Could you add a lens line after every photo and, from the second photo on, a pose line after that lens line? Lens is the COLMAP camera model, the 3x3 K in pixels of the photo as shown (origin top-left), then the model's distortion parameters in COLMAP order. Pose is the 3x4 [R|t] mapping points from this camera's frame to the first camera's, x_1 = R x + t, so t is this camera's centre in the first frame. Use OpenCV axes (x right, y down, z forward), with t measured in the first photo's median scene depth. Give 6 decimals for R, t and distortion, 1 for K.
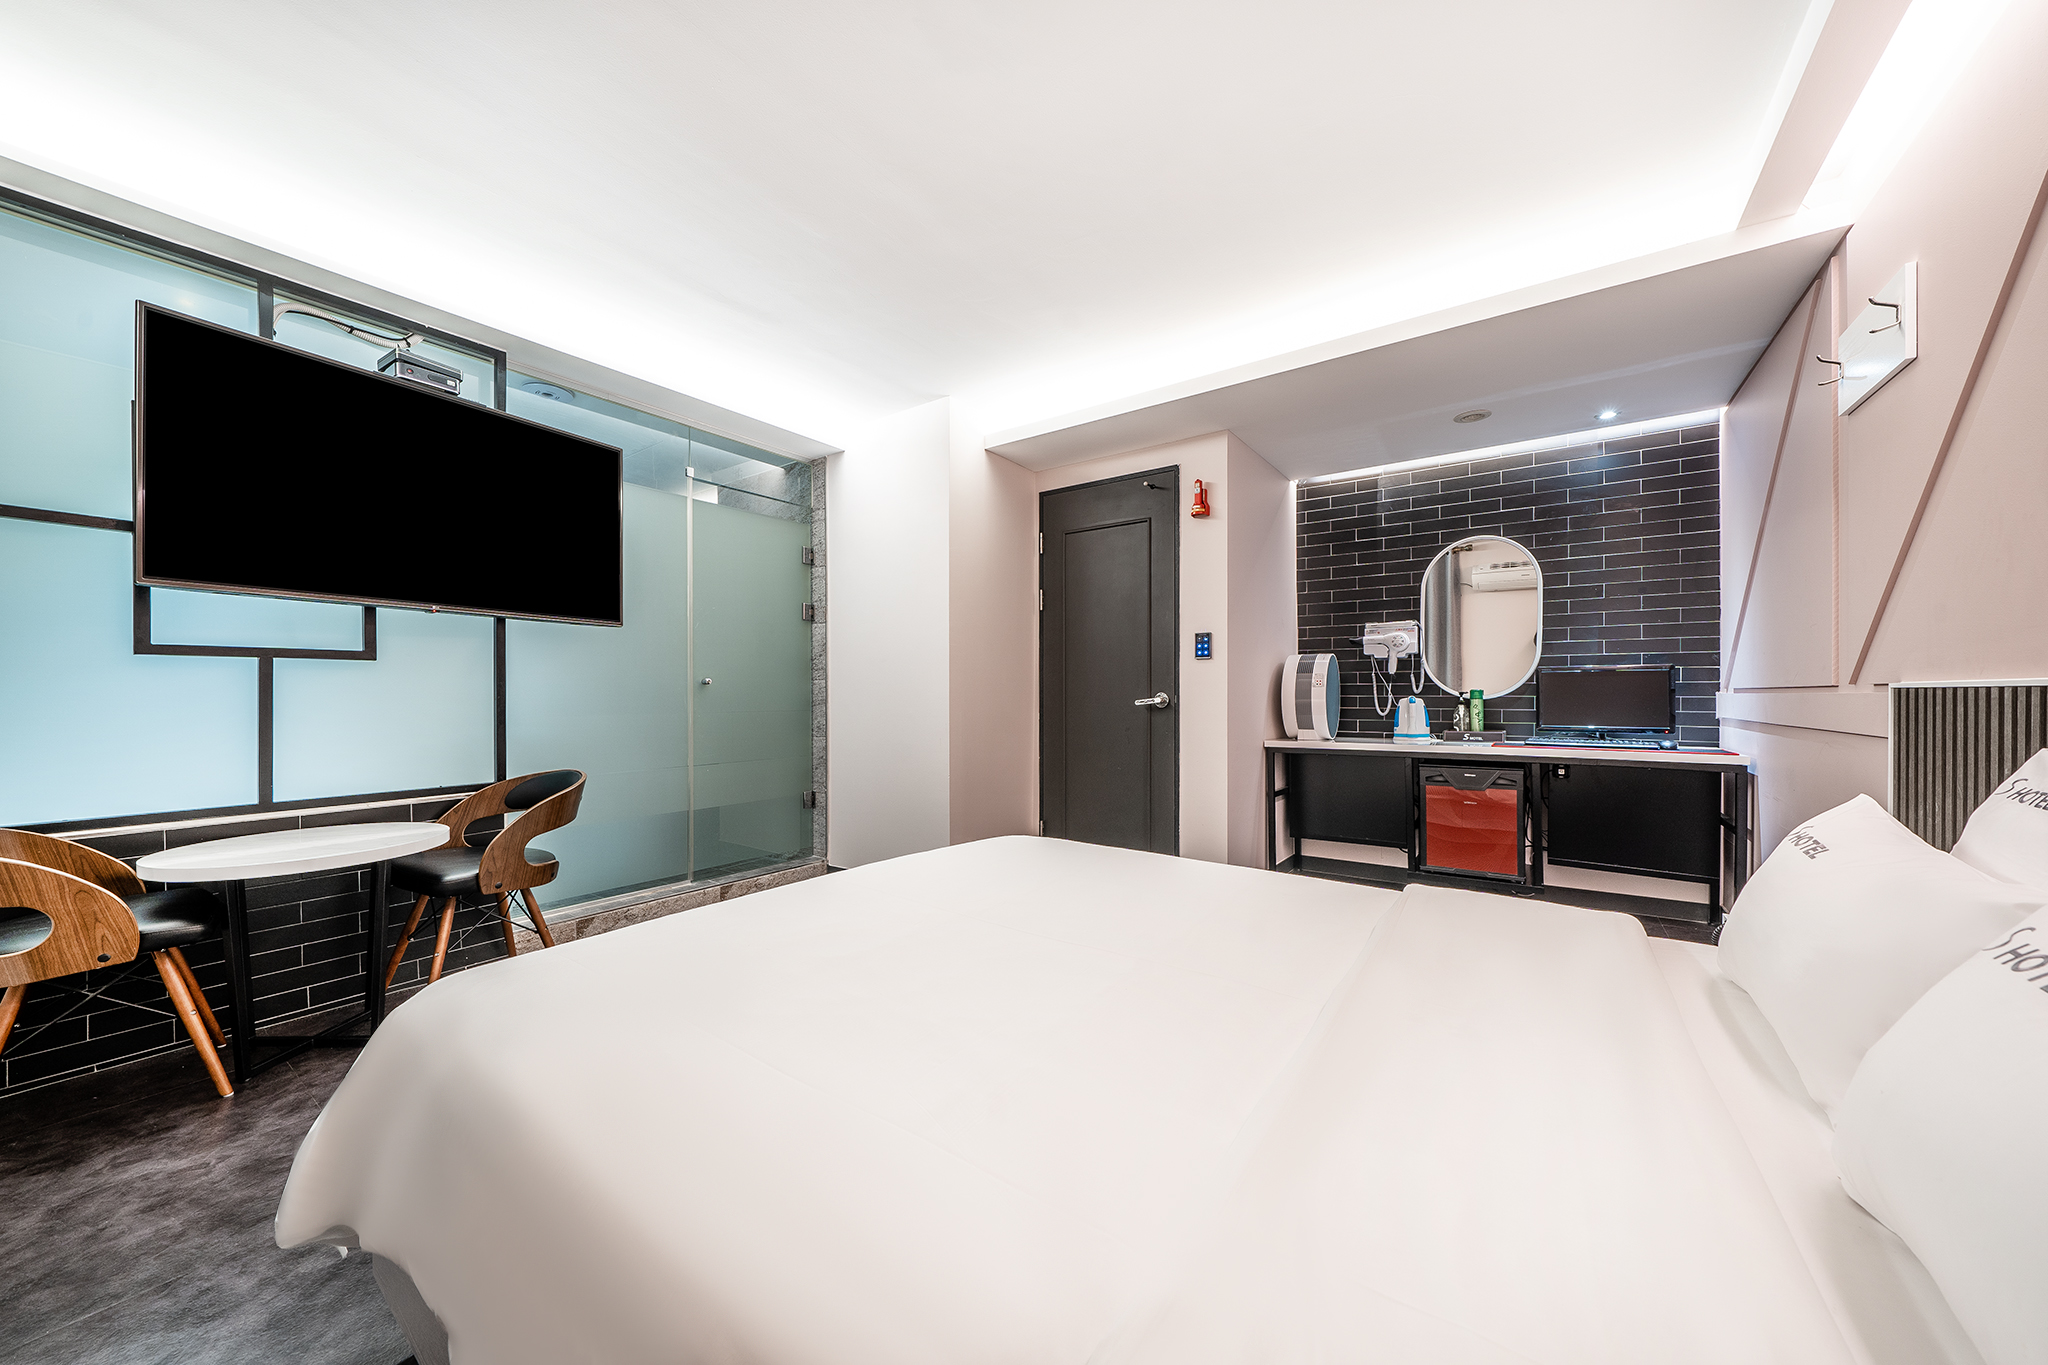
lens RADIAL K [[702.1, 0, 1019.3], [0, 702.1, 696.0], [0, 0, 1]] dist [-0.000490, -0.000044]
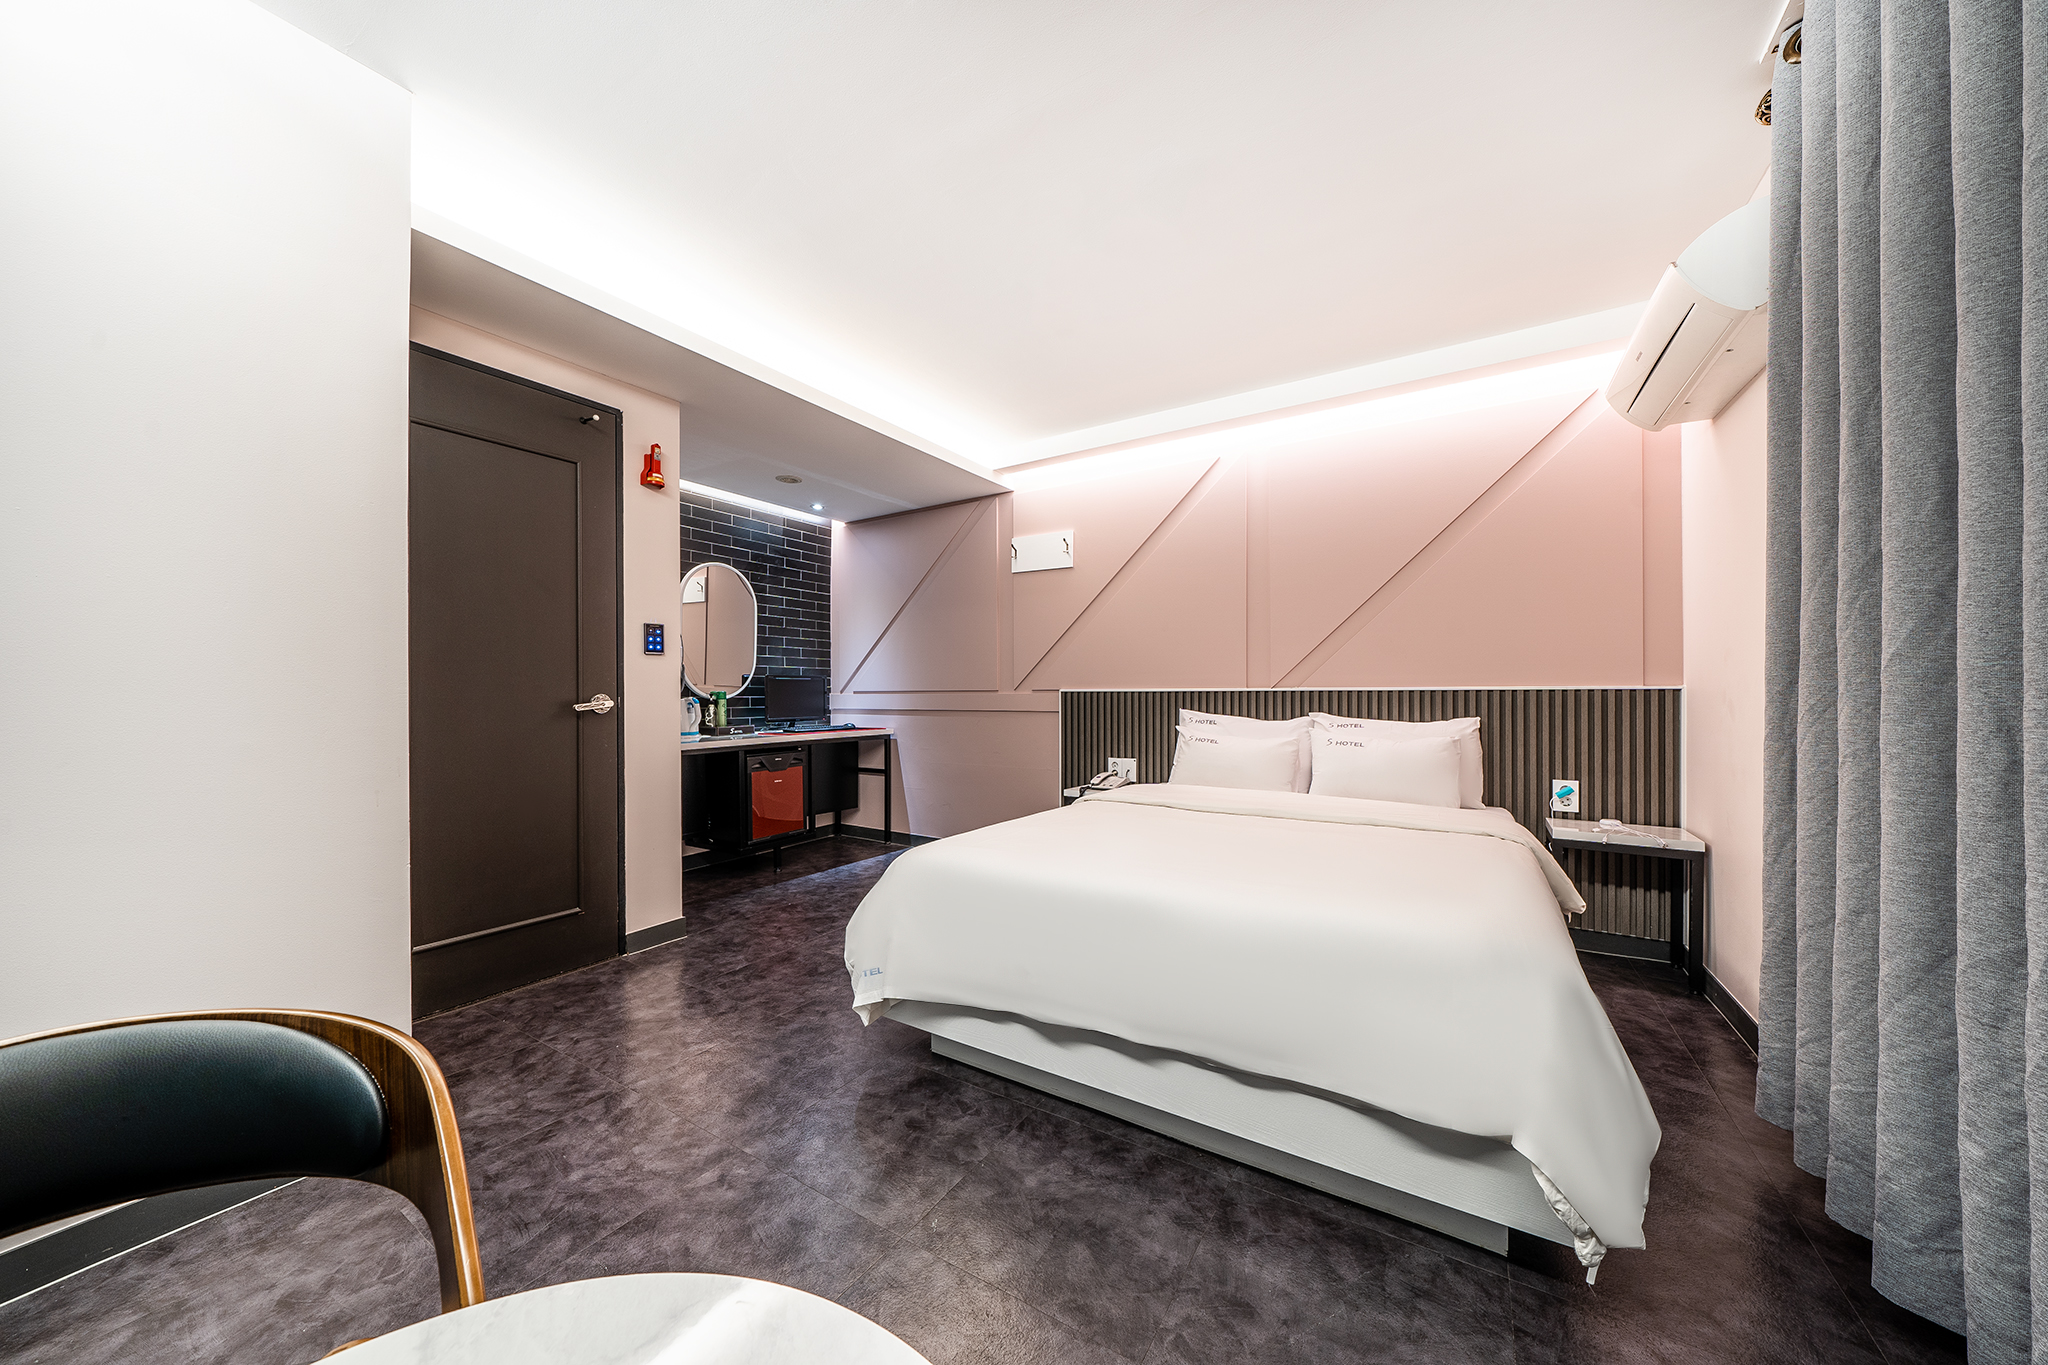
lens RADIAL K [[702.1, 0, 1019.3], [0, 702.1, 696.0], [0, 0, 1]] dist [-0.000490, -0.000044]
pose [[-0.057675, -0.003353, 0.998330, -0.614375], [0.003412, 0.999988, 0.003555, -0.003750], [-0.998330, 0.003611, -0.057663, 0.602813]]
